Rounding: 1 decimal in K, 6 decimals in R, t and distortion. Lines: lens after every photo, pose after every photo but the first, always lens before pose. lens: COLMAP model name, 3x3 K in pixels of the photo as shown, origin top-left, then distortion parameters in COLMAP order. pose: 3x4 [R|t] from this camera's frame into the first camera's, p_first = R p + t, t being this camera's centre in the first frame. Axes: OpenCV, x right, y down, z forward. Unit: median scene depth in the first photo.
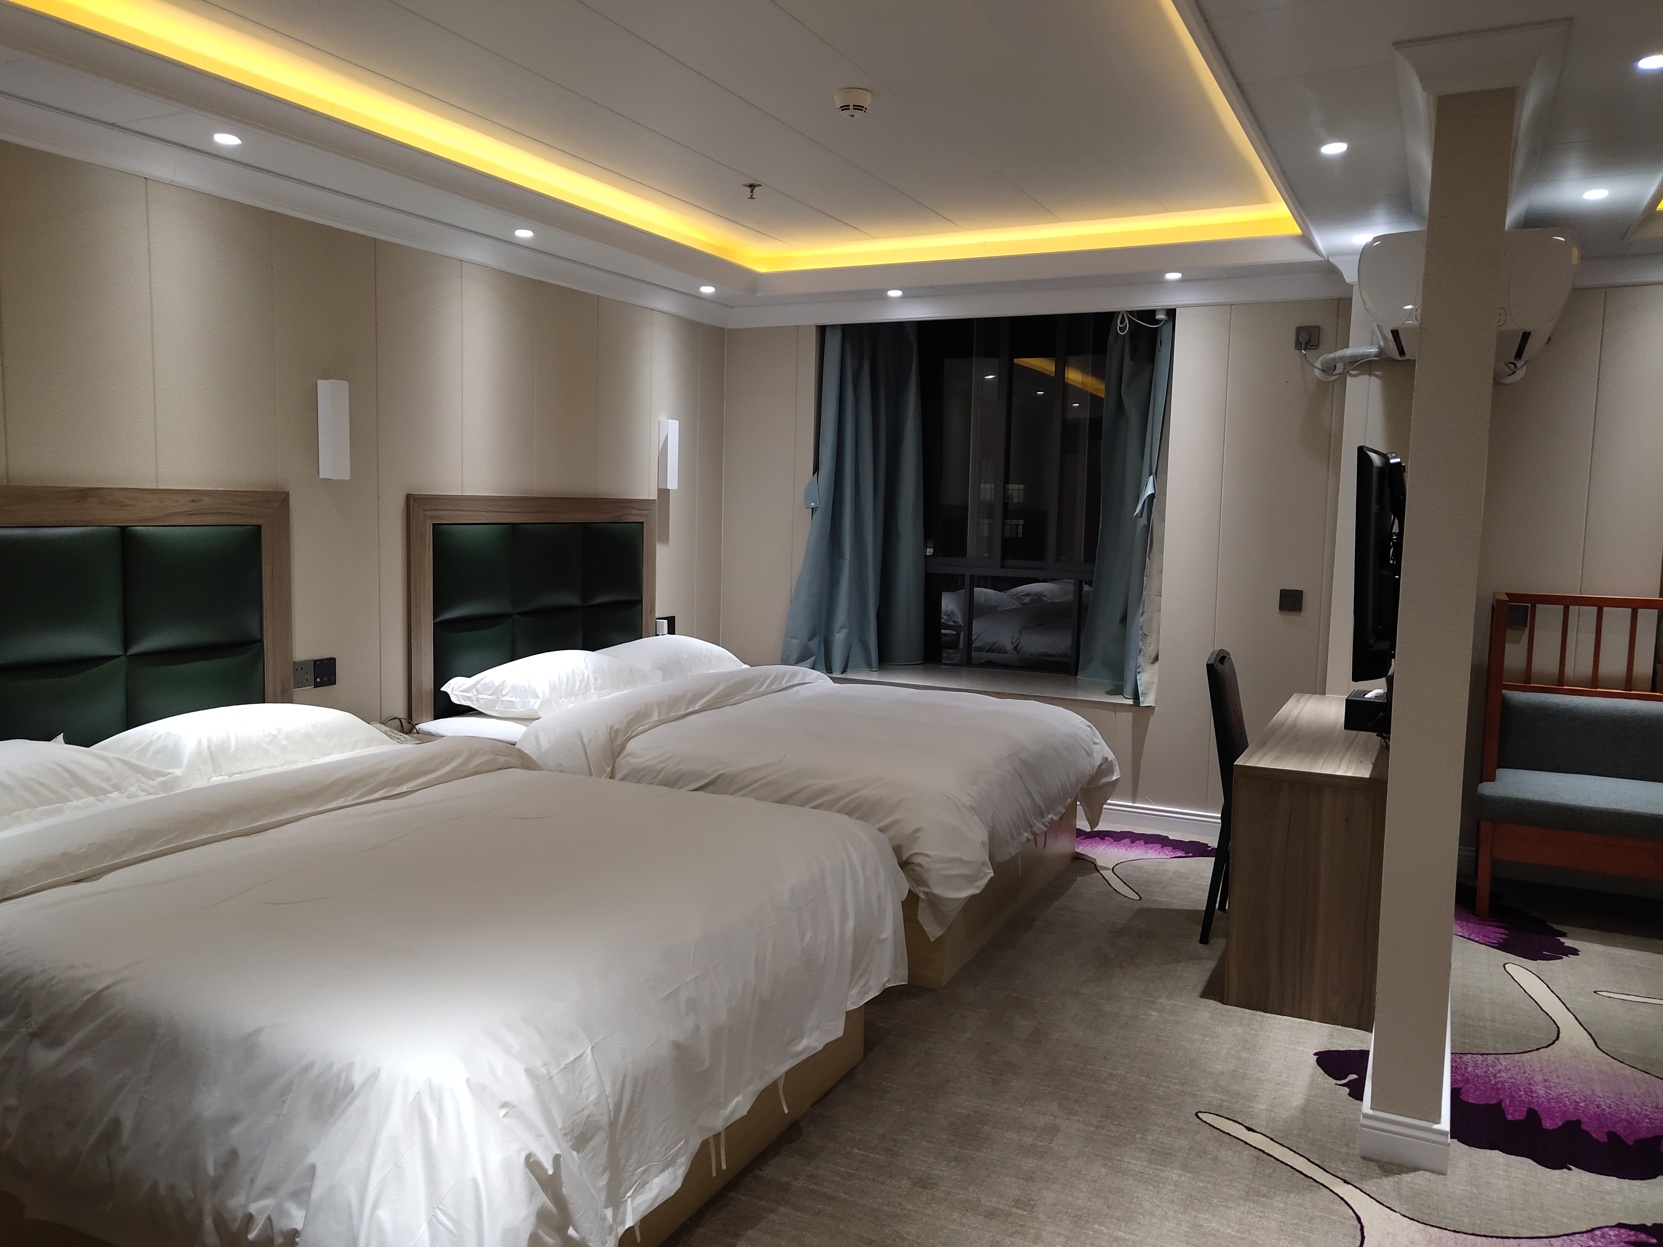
lens RADIAL K [[1289.6, 0, 831.5], [0, 1289.6, 623.5], [0, 0, 1]] dist [0.042176, -0.002706]
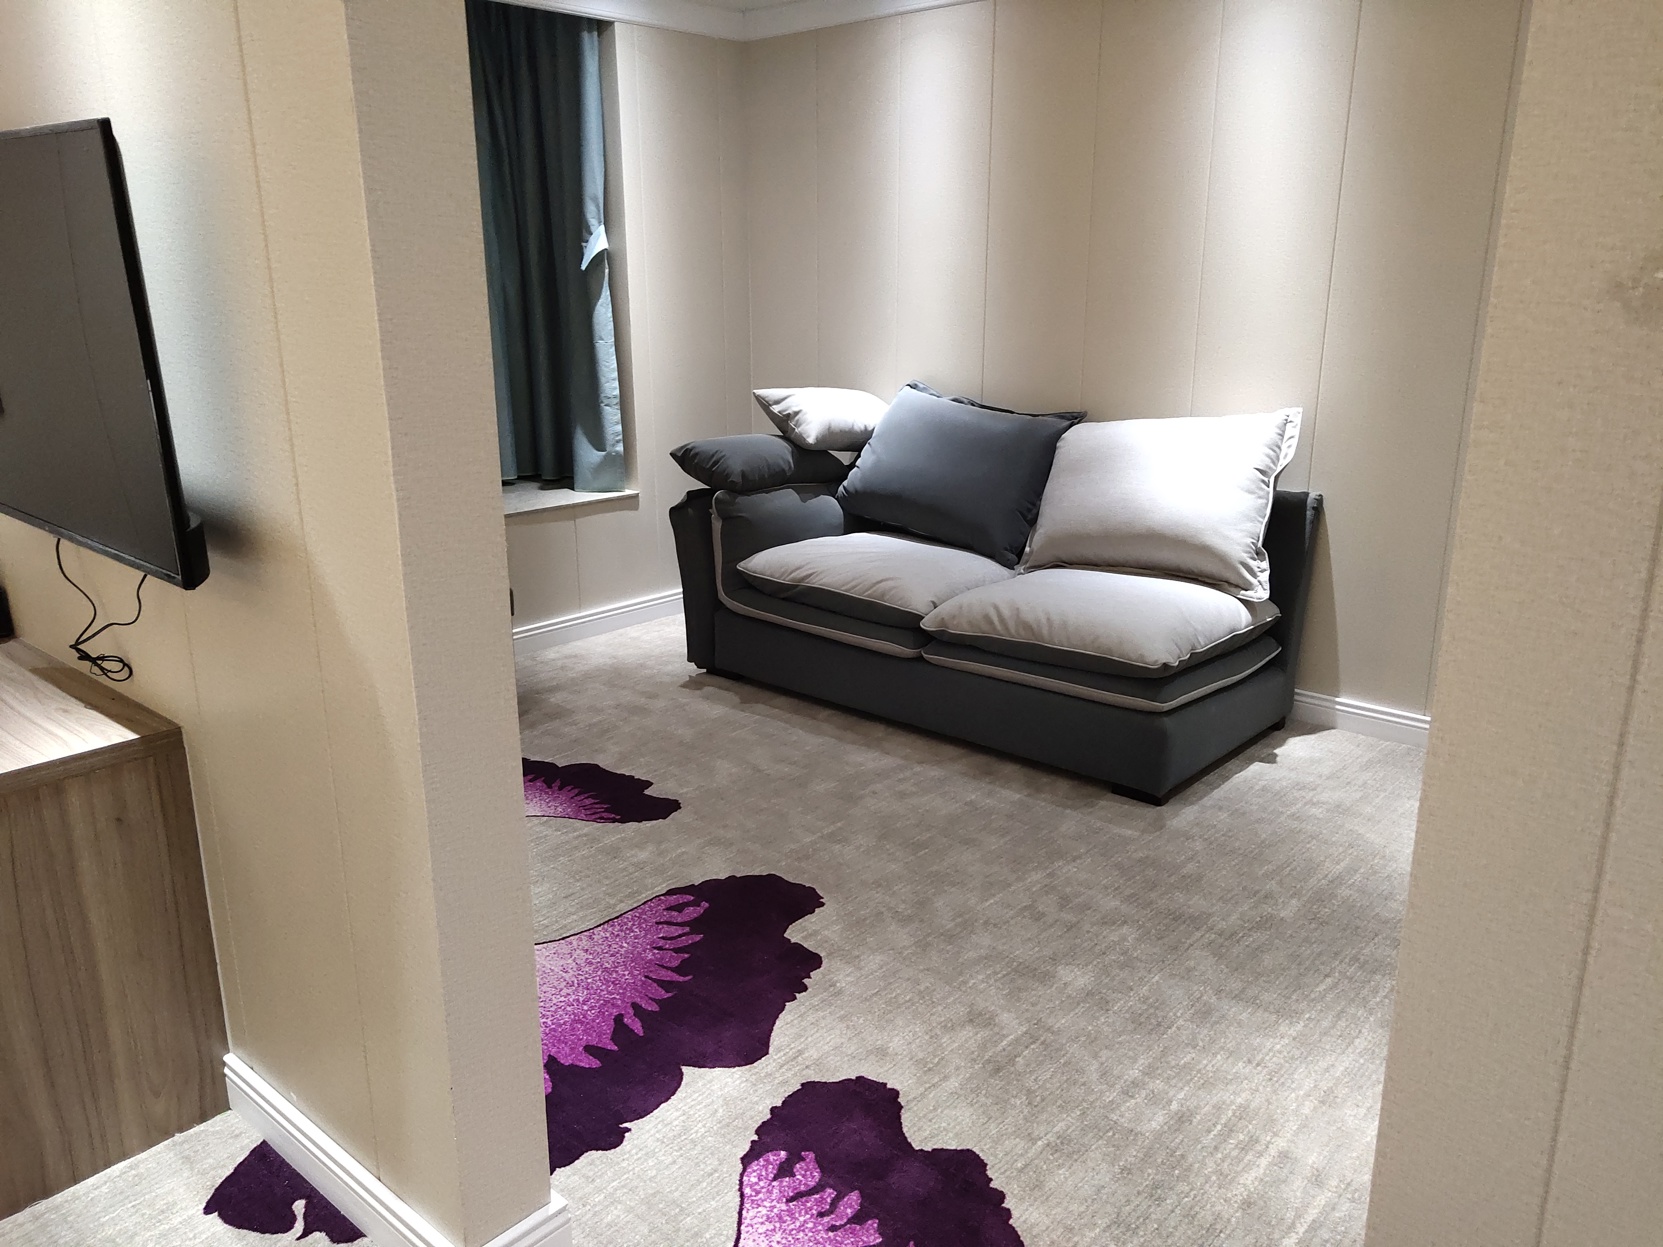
lens RADIAL K [[1289.6, 0, 831.5], [0, 1289.6, 623.5], [0, 0, 1]] dist [0.042176, -0.002706]
pose [[0.268067, -0.293716, 0.917535, -0.020375], [0.100235, 0.955727, 0.276657, -0.060933], [-0.958172, 0.017807, 0.285640, 0.557636]]
